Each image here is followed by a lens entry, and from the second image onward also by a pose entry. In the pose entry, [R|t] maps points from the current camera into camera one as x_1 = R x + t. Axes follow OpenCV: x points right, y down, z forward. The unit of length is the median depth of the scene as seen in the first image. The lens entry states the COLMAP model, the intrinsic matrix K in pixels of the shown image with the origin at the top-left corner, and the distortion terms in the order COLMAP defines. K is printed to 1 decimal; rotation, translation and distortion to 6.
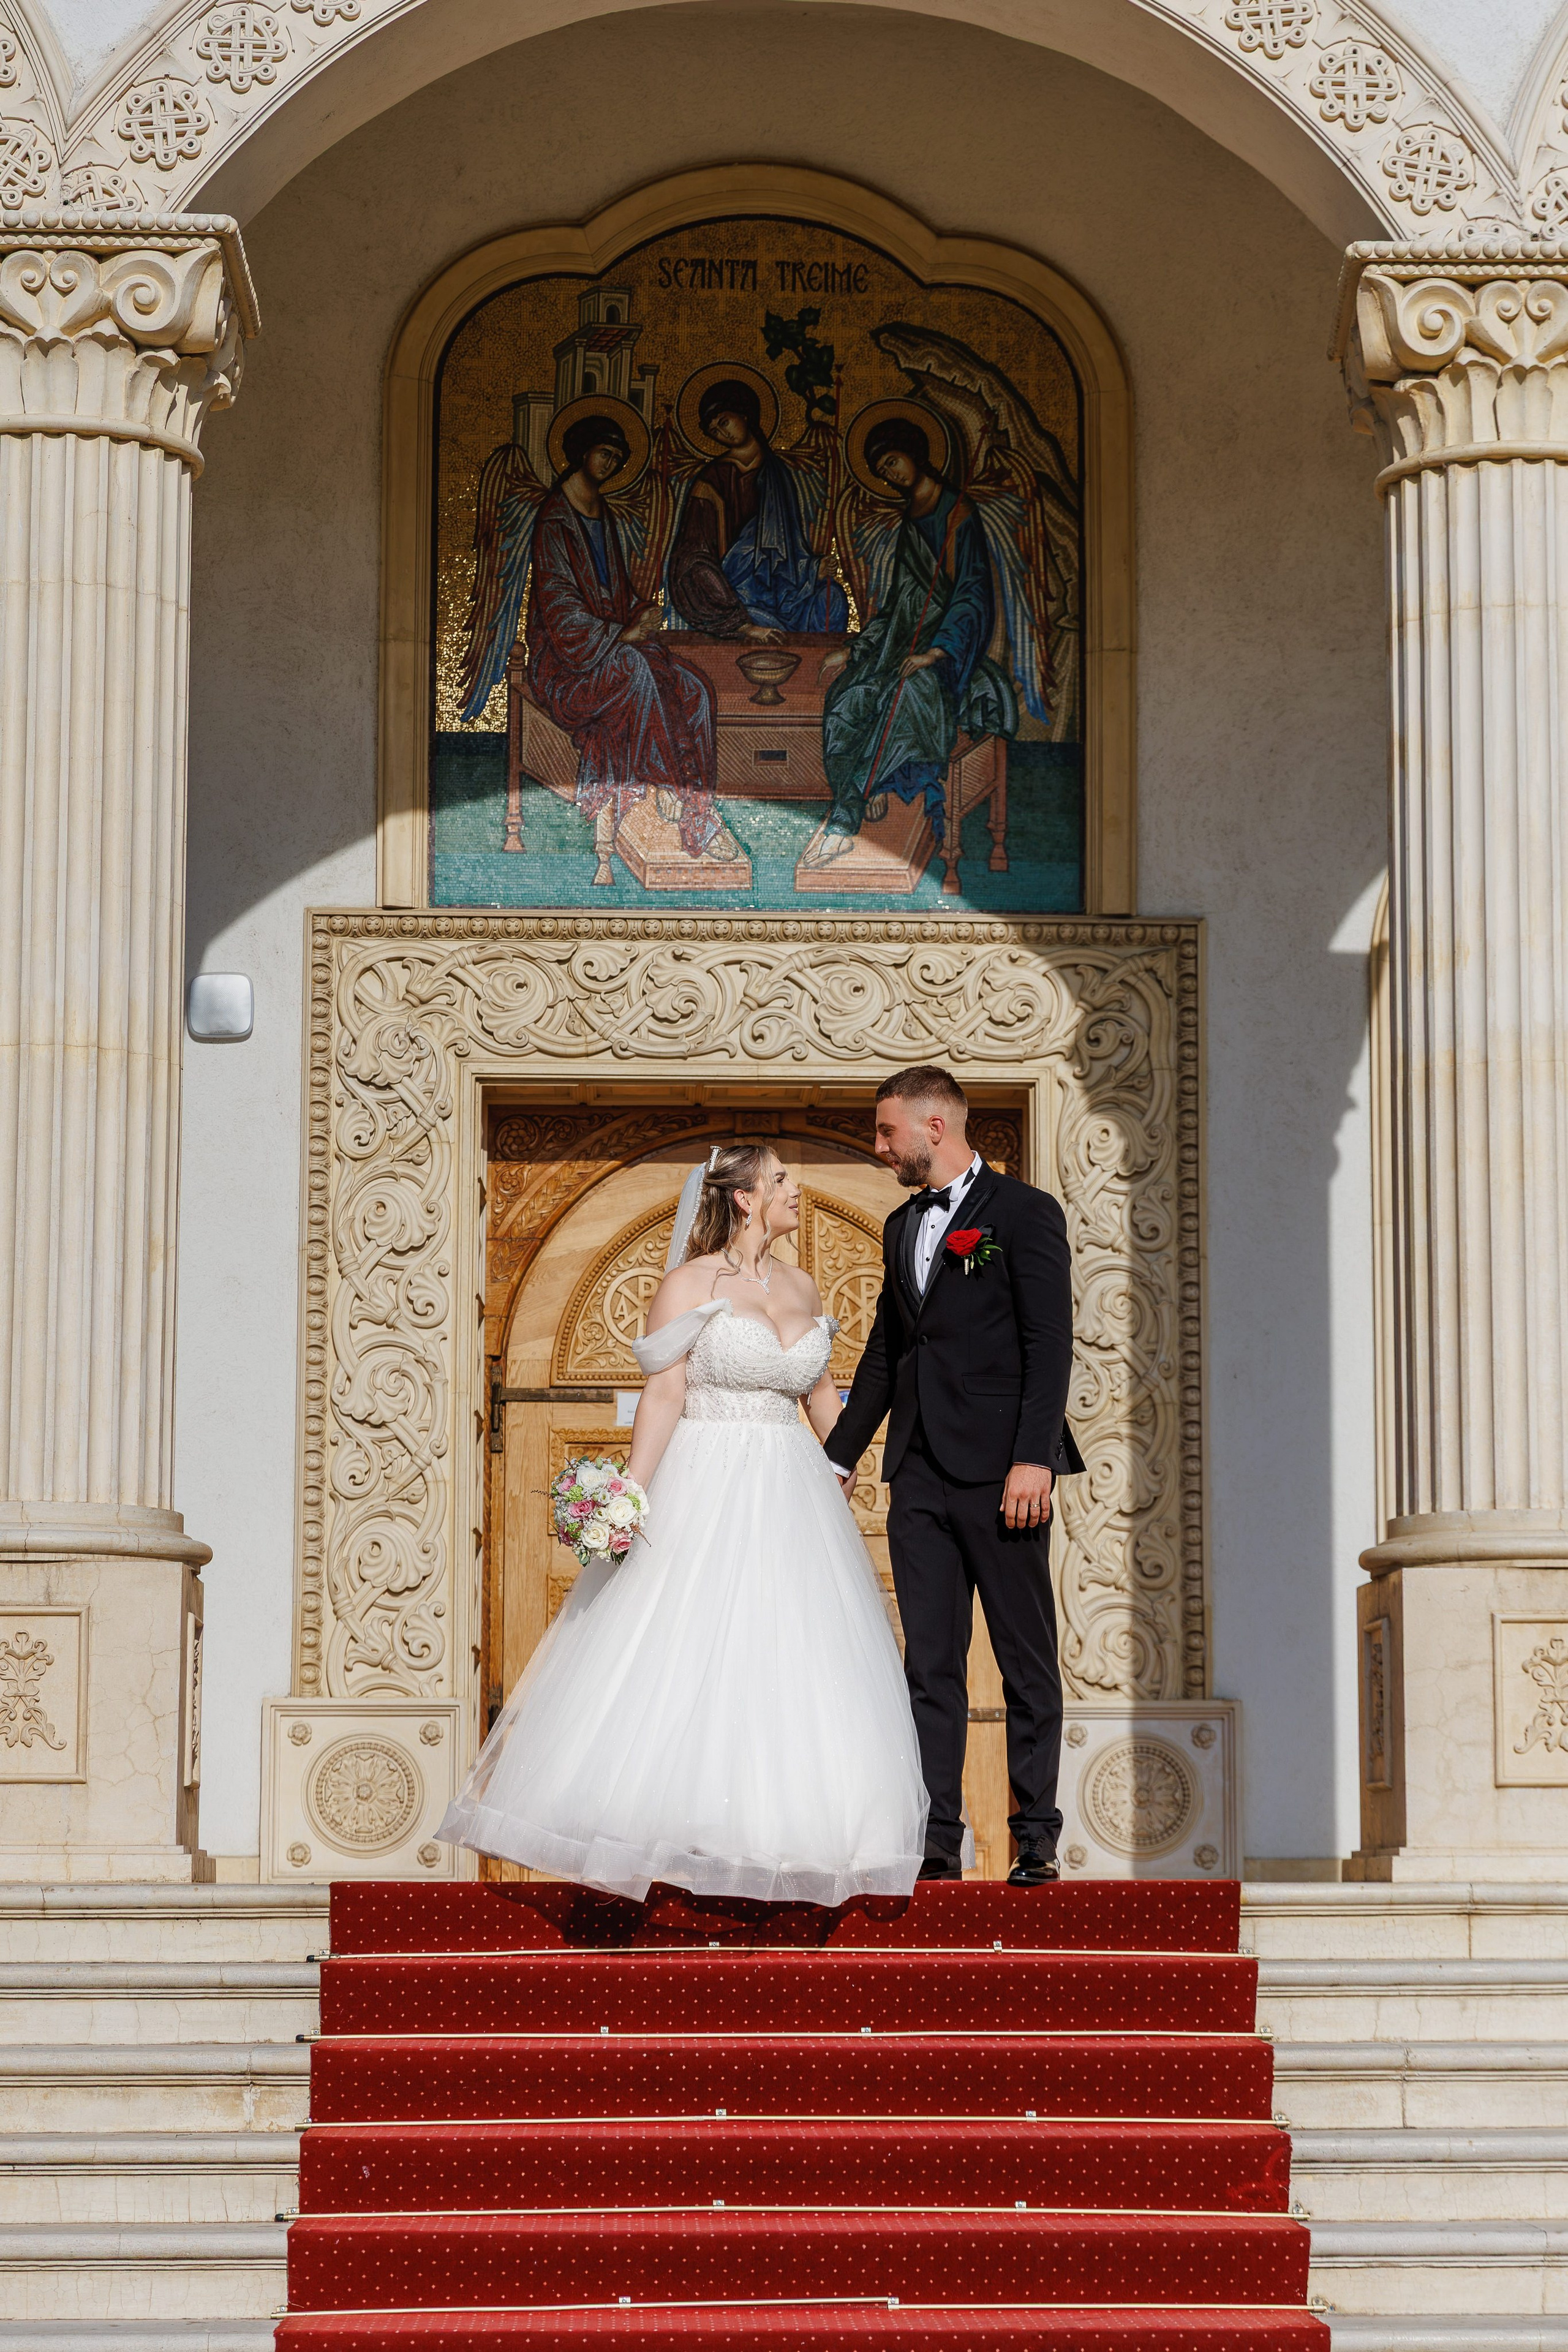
lens RADIAL K [[4739.2, 0, 857.9], [0, 4739.2, 1245.0], [0, 0, 1]] dist [-0.004821, 0.000000]
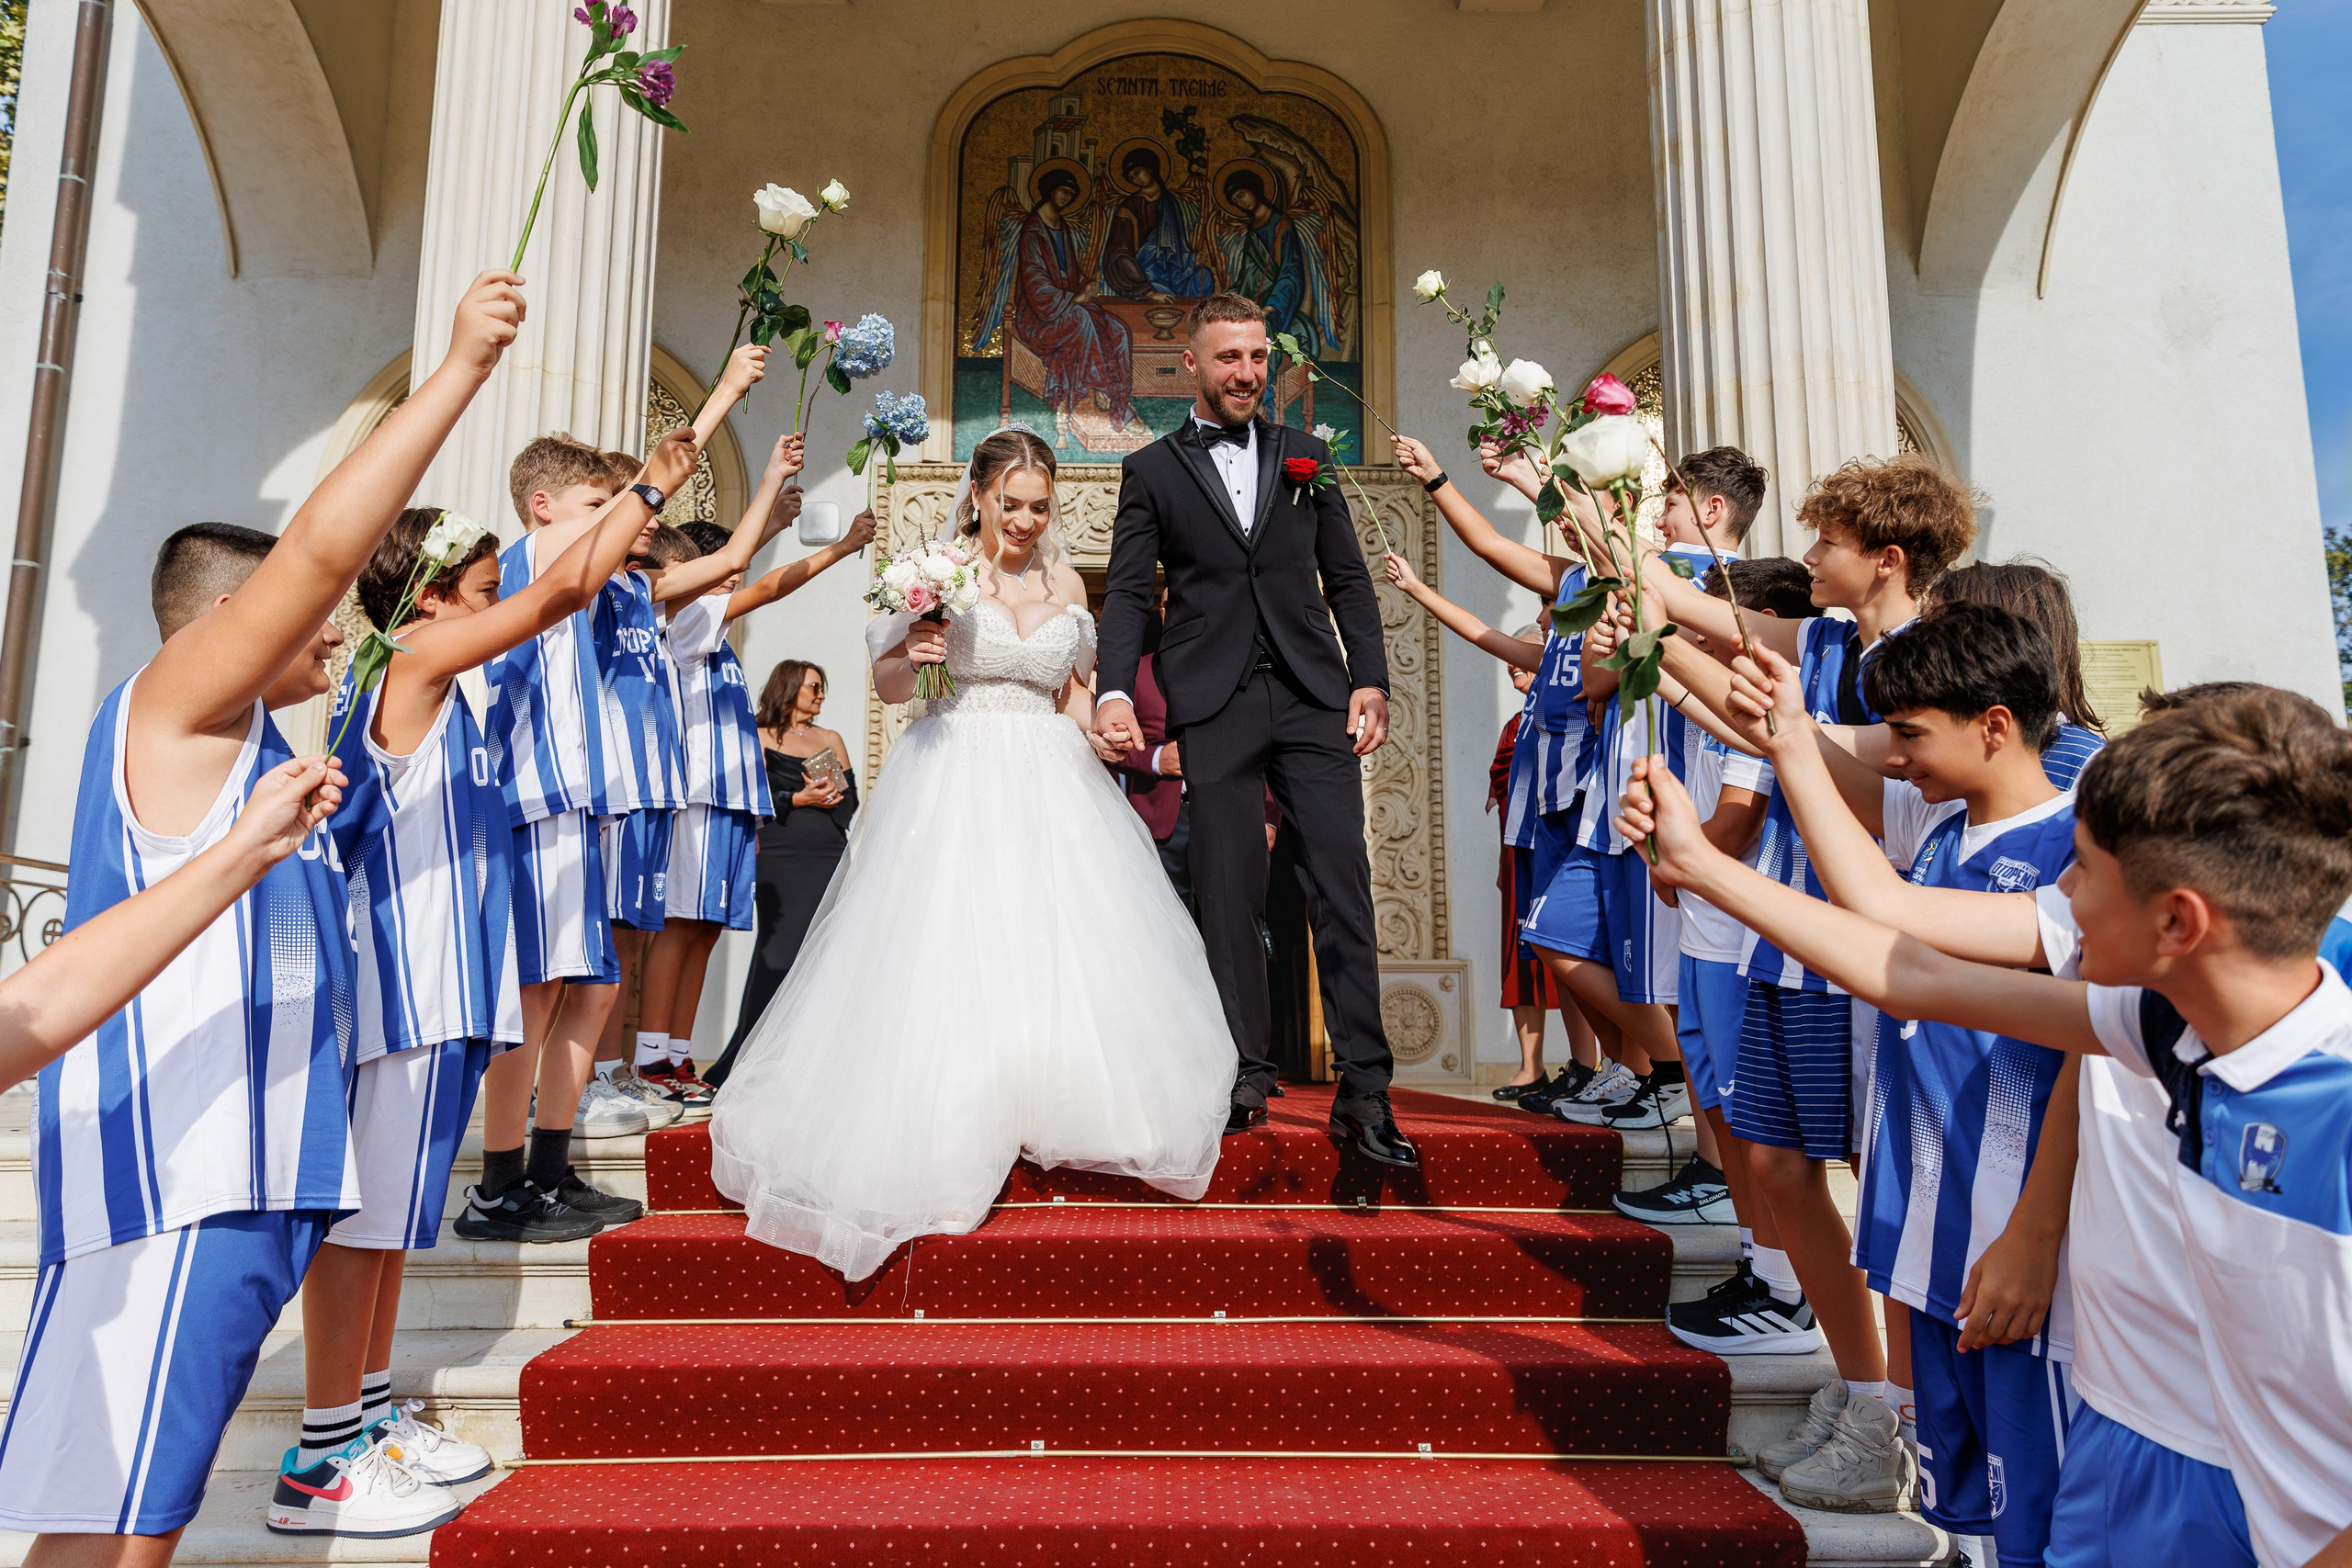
lens RADIAL K [[1574.7, 0, 1170.9], [0, 1574.7, 793.5], [0, 0, 1]] dist [0.008035, -0.004591]
pose [[0.999315, -0.003194, -0.036858, 0.002486], [0.002483, 0.999811, -0.019301, 0.050936], [0.036913, 0.019196, 0.999134, 0.477454]]
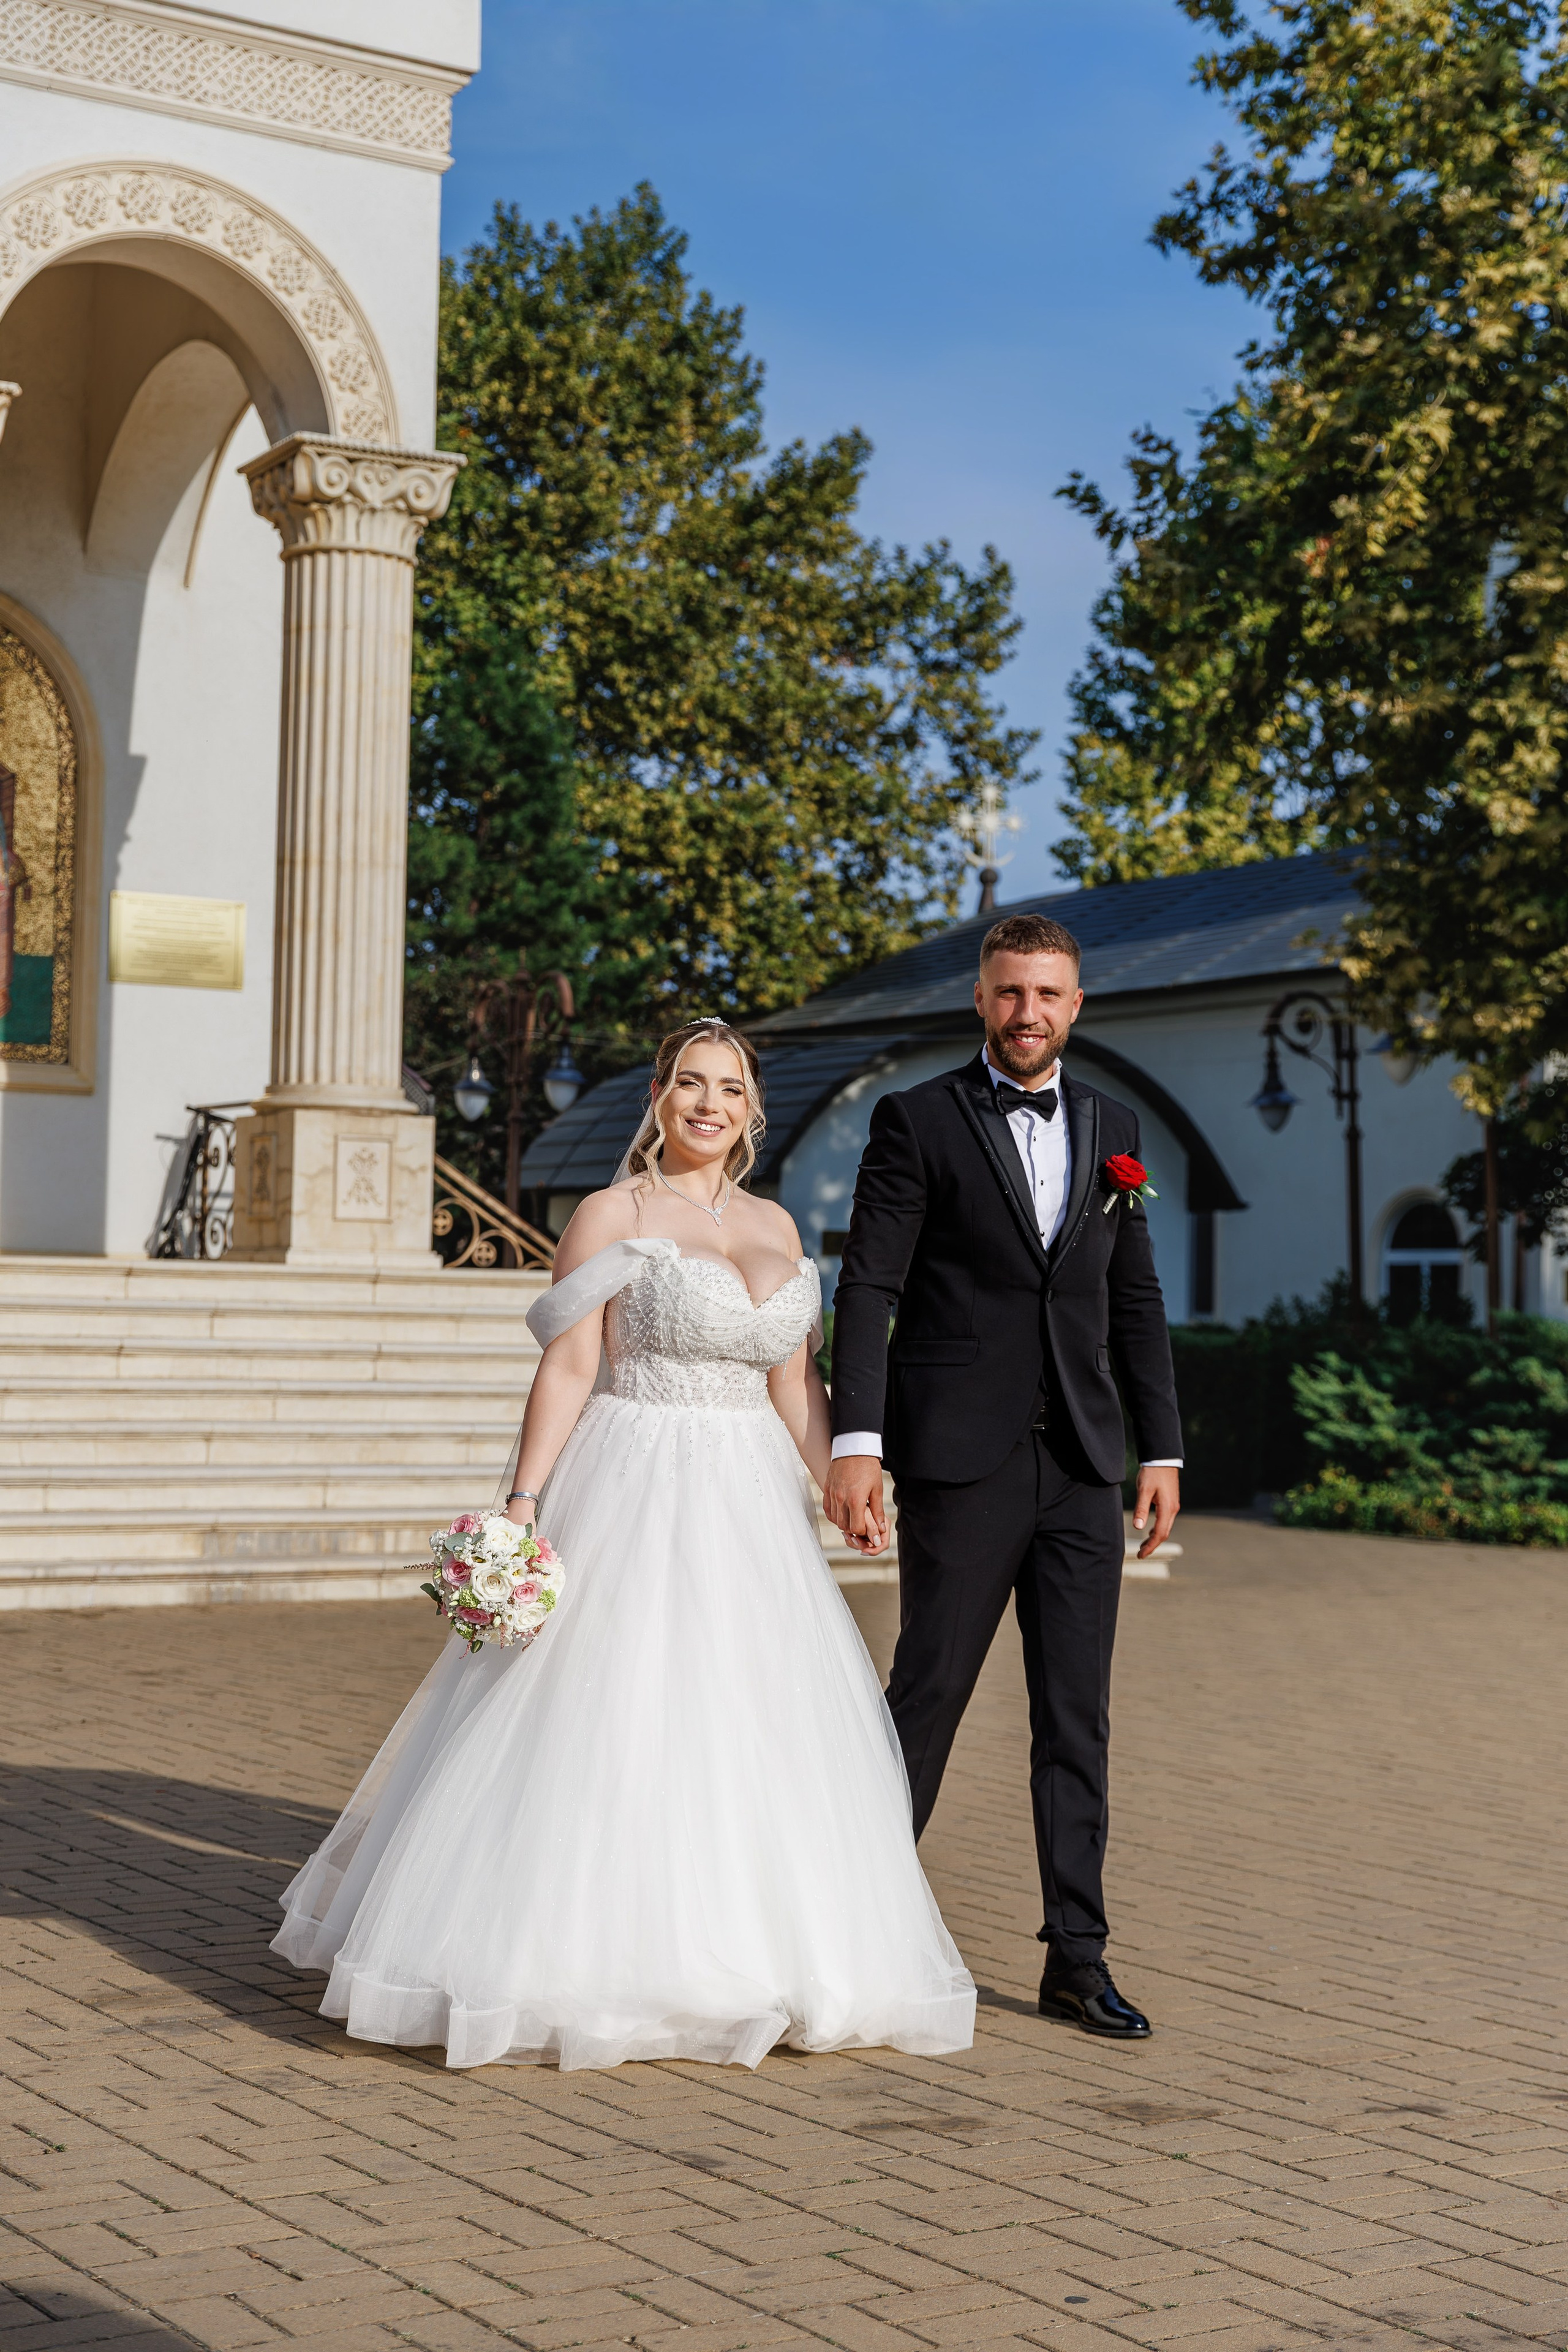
lens RADIAL K [[3655.5, 0, 795.8], [0, 3655.5, 1178.1], [0, 0, 1]] dist [0.049003, 0.000000]
pose [[0.874262, 0.041809, 0.483652, -0.193513], [-0.093827, 0.992052, 0.083847, -0.044191], [-0.476302, -0.118684, 0.871235, -0.366235]]
